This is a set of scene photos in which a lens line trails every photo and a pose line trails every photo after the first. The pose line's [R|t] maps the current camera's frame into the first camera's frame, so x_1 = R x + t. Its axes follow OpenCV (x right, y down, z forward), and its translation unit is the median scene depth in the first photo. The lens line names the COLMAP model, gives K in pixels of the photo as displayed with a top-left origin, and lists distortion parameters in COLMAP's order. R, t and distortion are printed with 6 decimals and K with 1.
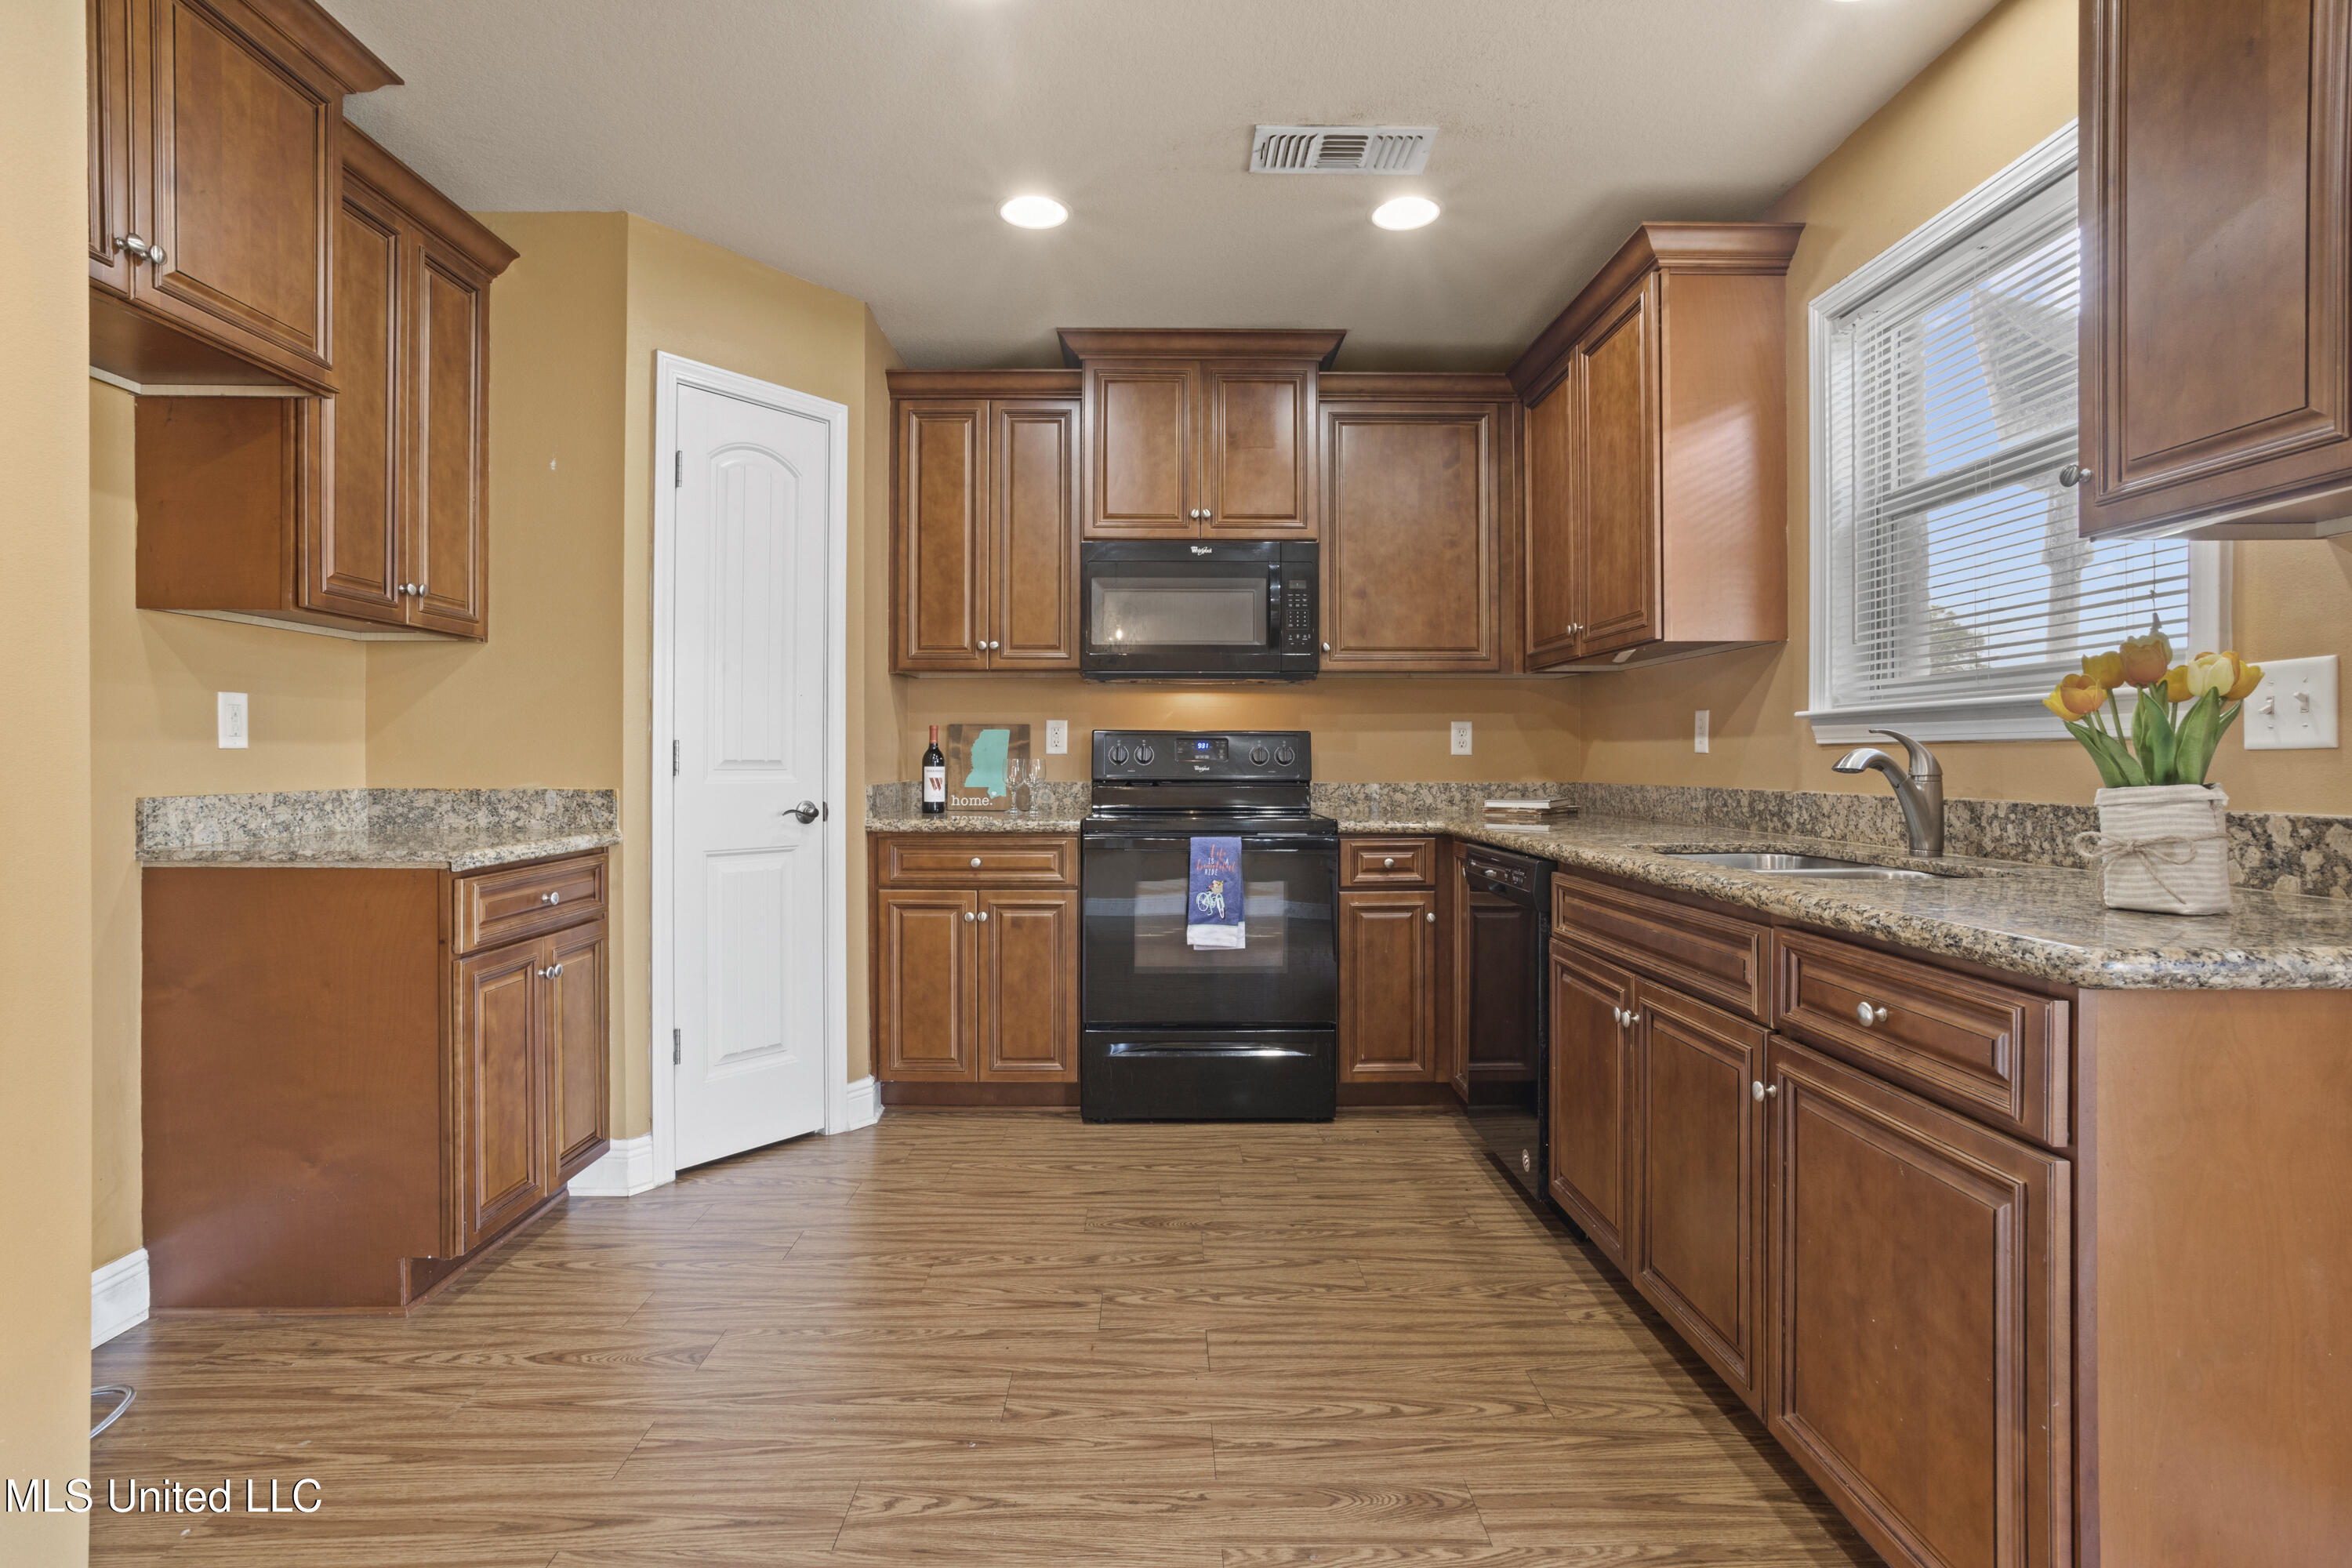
lens RADIAL K [[1157.3, 0, 1161.0], [0, 1157.3, 763.8], [0, 0, 1]] dist [-0.058420, 0.043923]
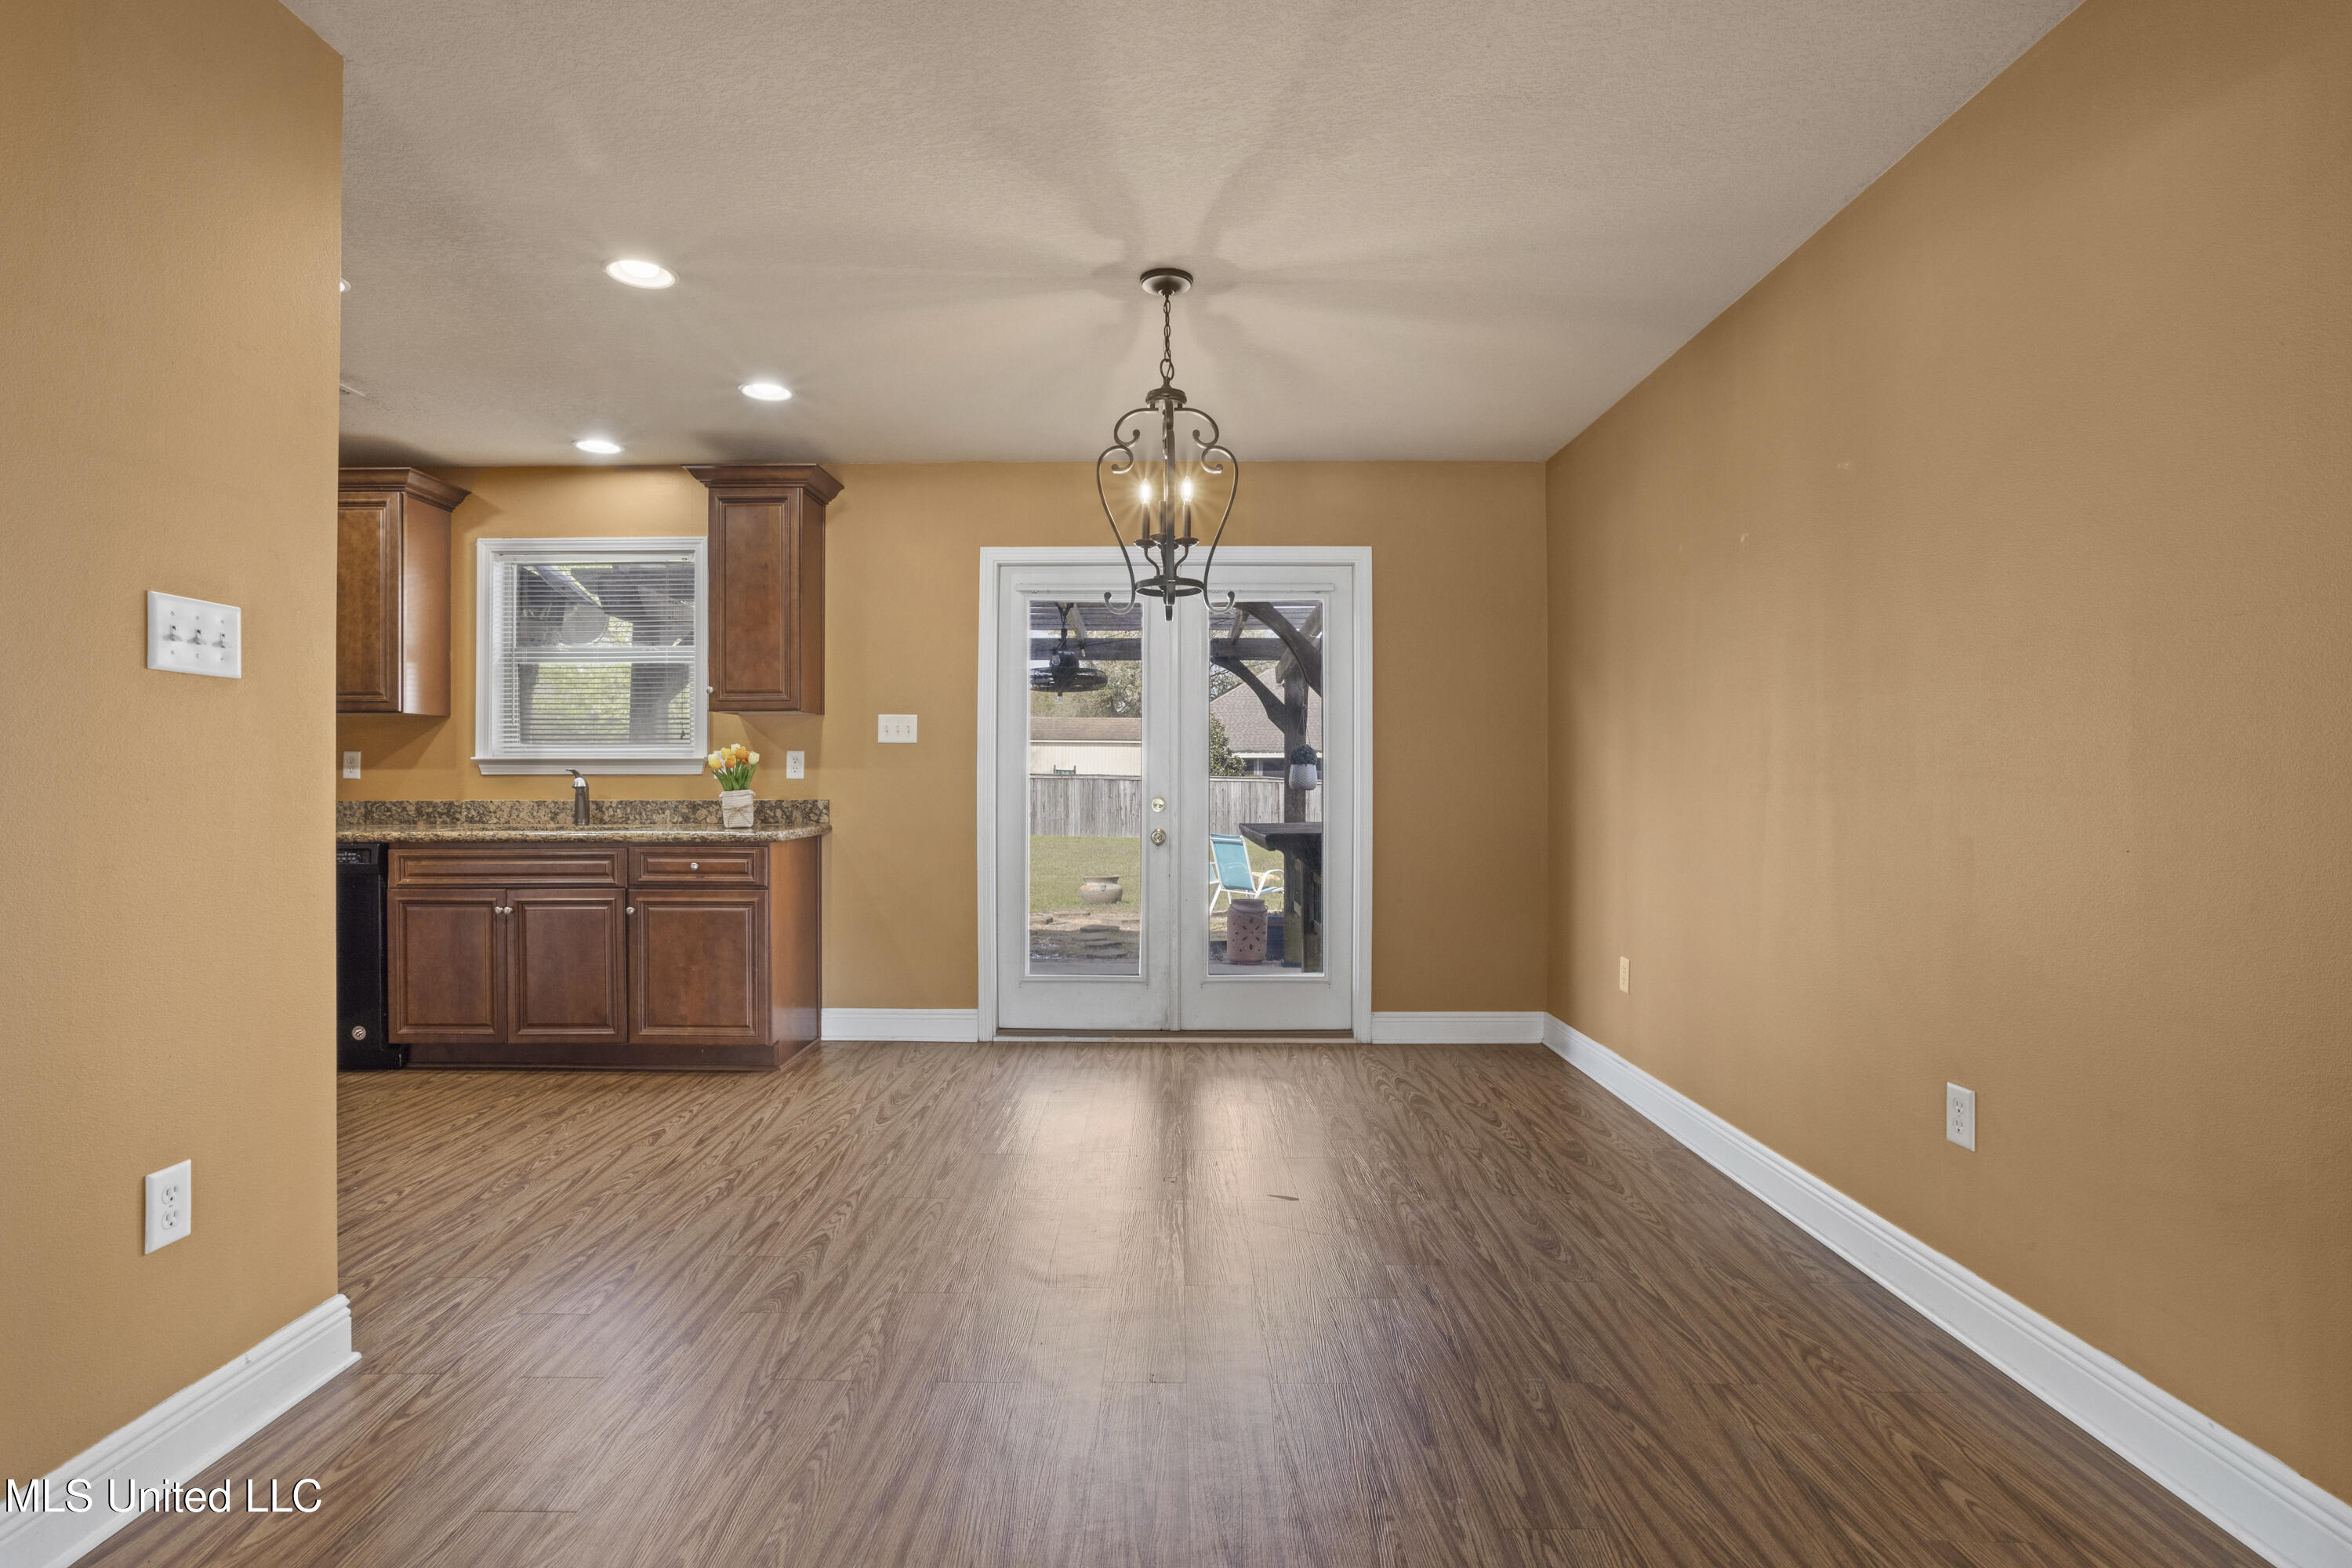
lens RADIAL K [[1129.9, 0, 1166.2], [0, 1129.9, 778.7], [0, 0, 1]] dist [-0.051273, 0.032108]
pose [[0.019559, 0.003492, 0.999803, -0.977044], [0.005347, 0.999979, -0.003597, 0.001624], [-0.999794, 0.005416, 0.019540, -0.131280]]
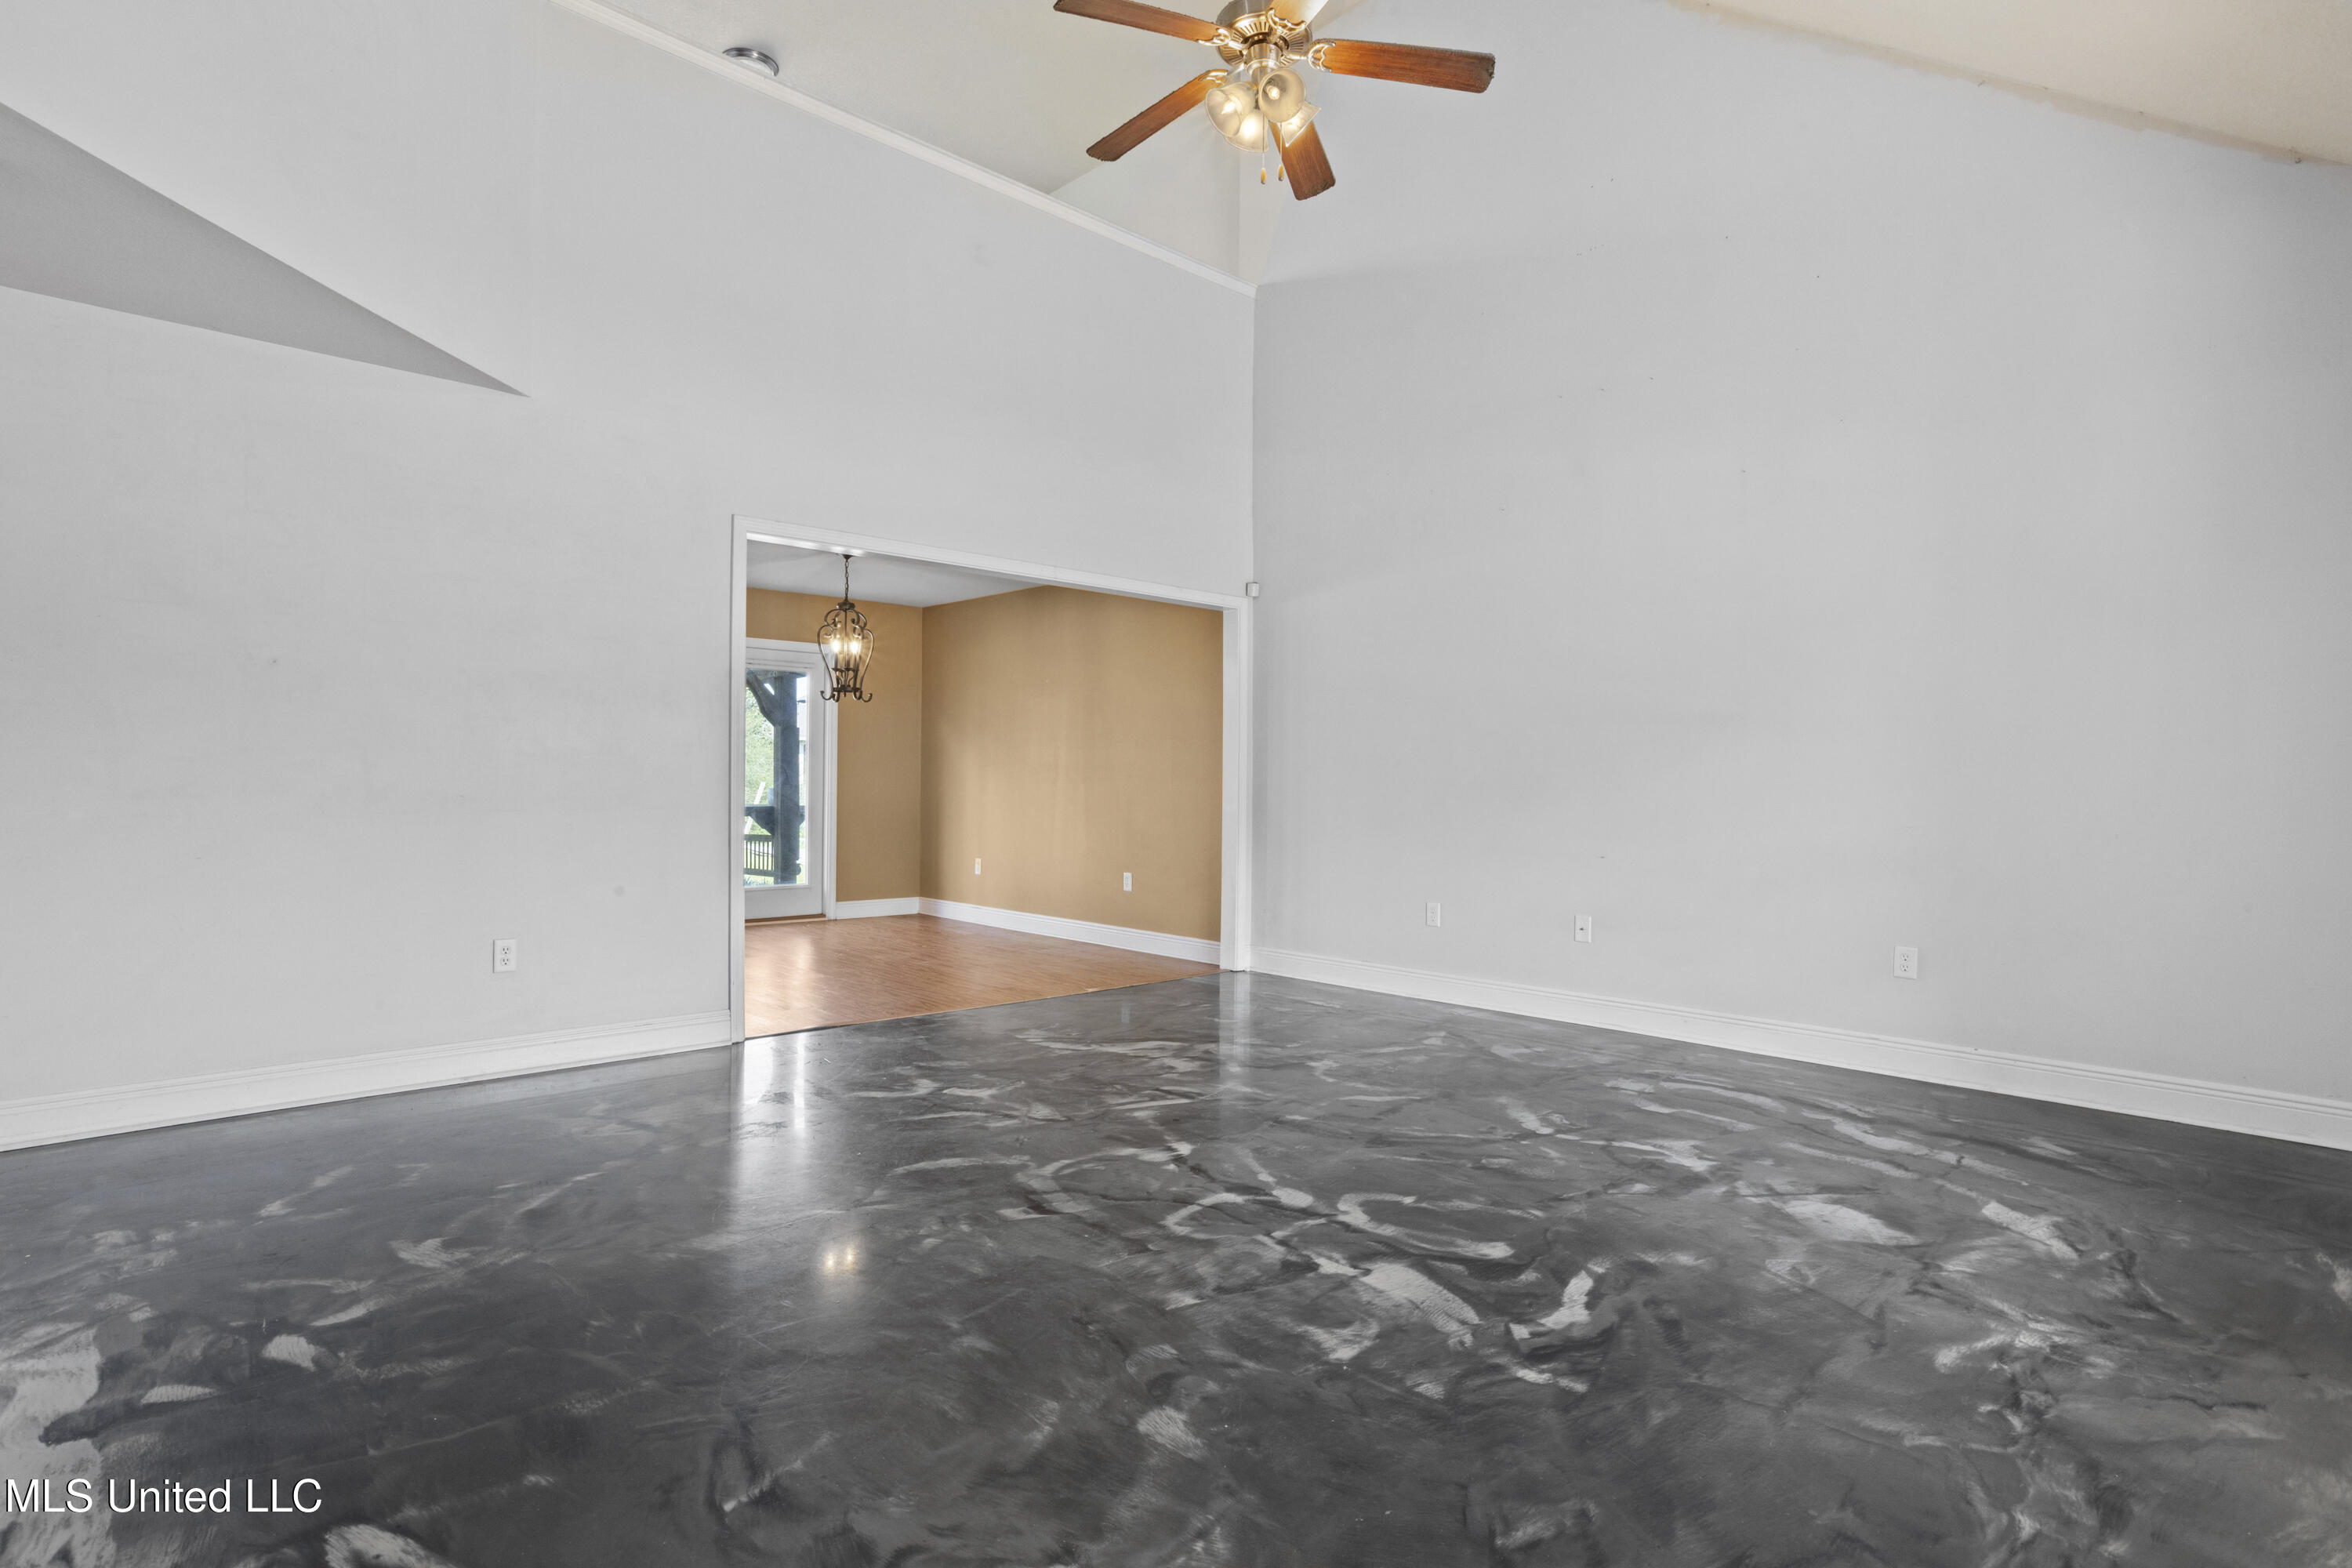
lens RADIAL K [[1186.9, 0, 1173.3], [0, 1186.9, 756.4], [0, 0, 1]] dist [-0.061892, 0.037265]
pose [[-0.681063, 0.007872, 0.732182, -2.044392], [-0.005606, 0.999857, -0.015964, -0.002215], [-0.732203, -0.014977, -0.680922, 0.907974]]
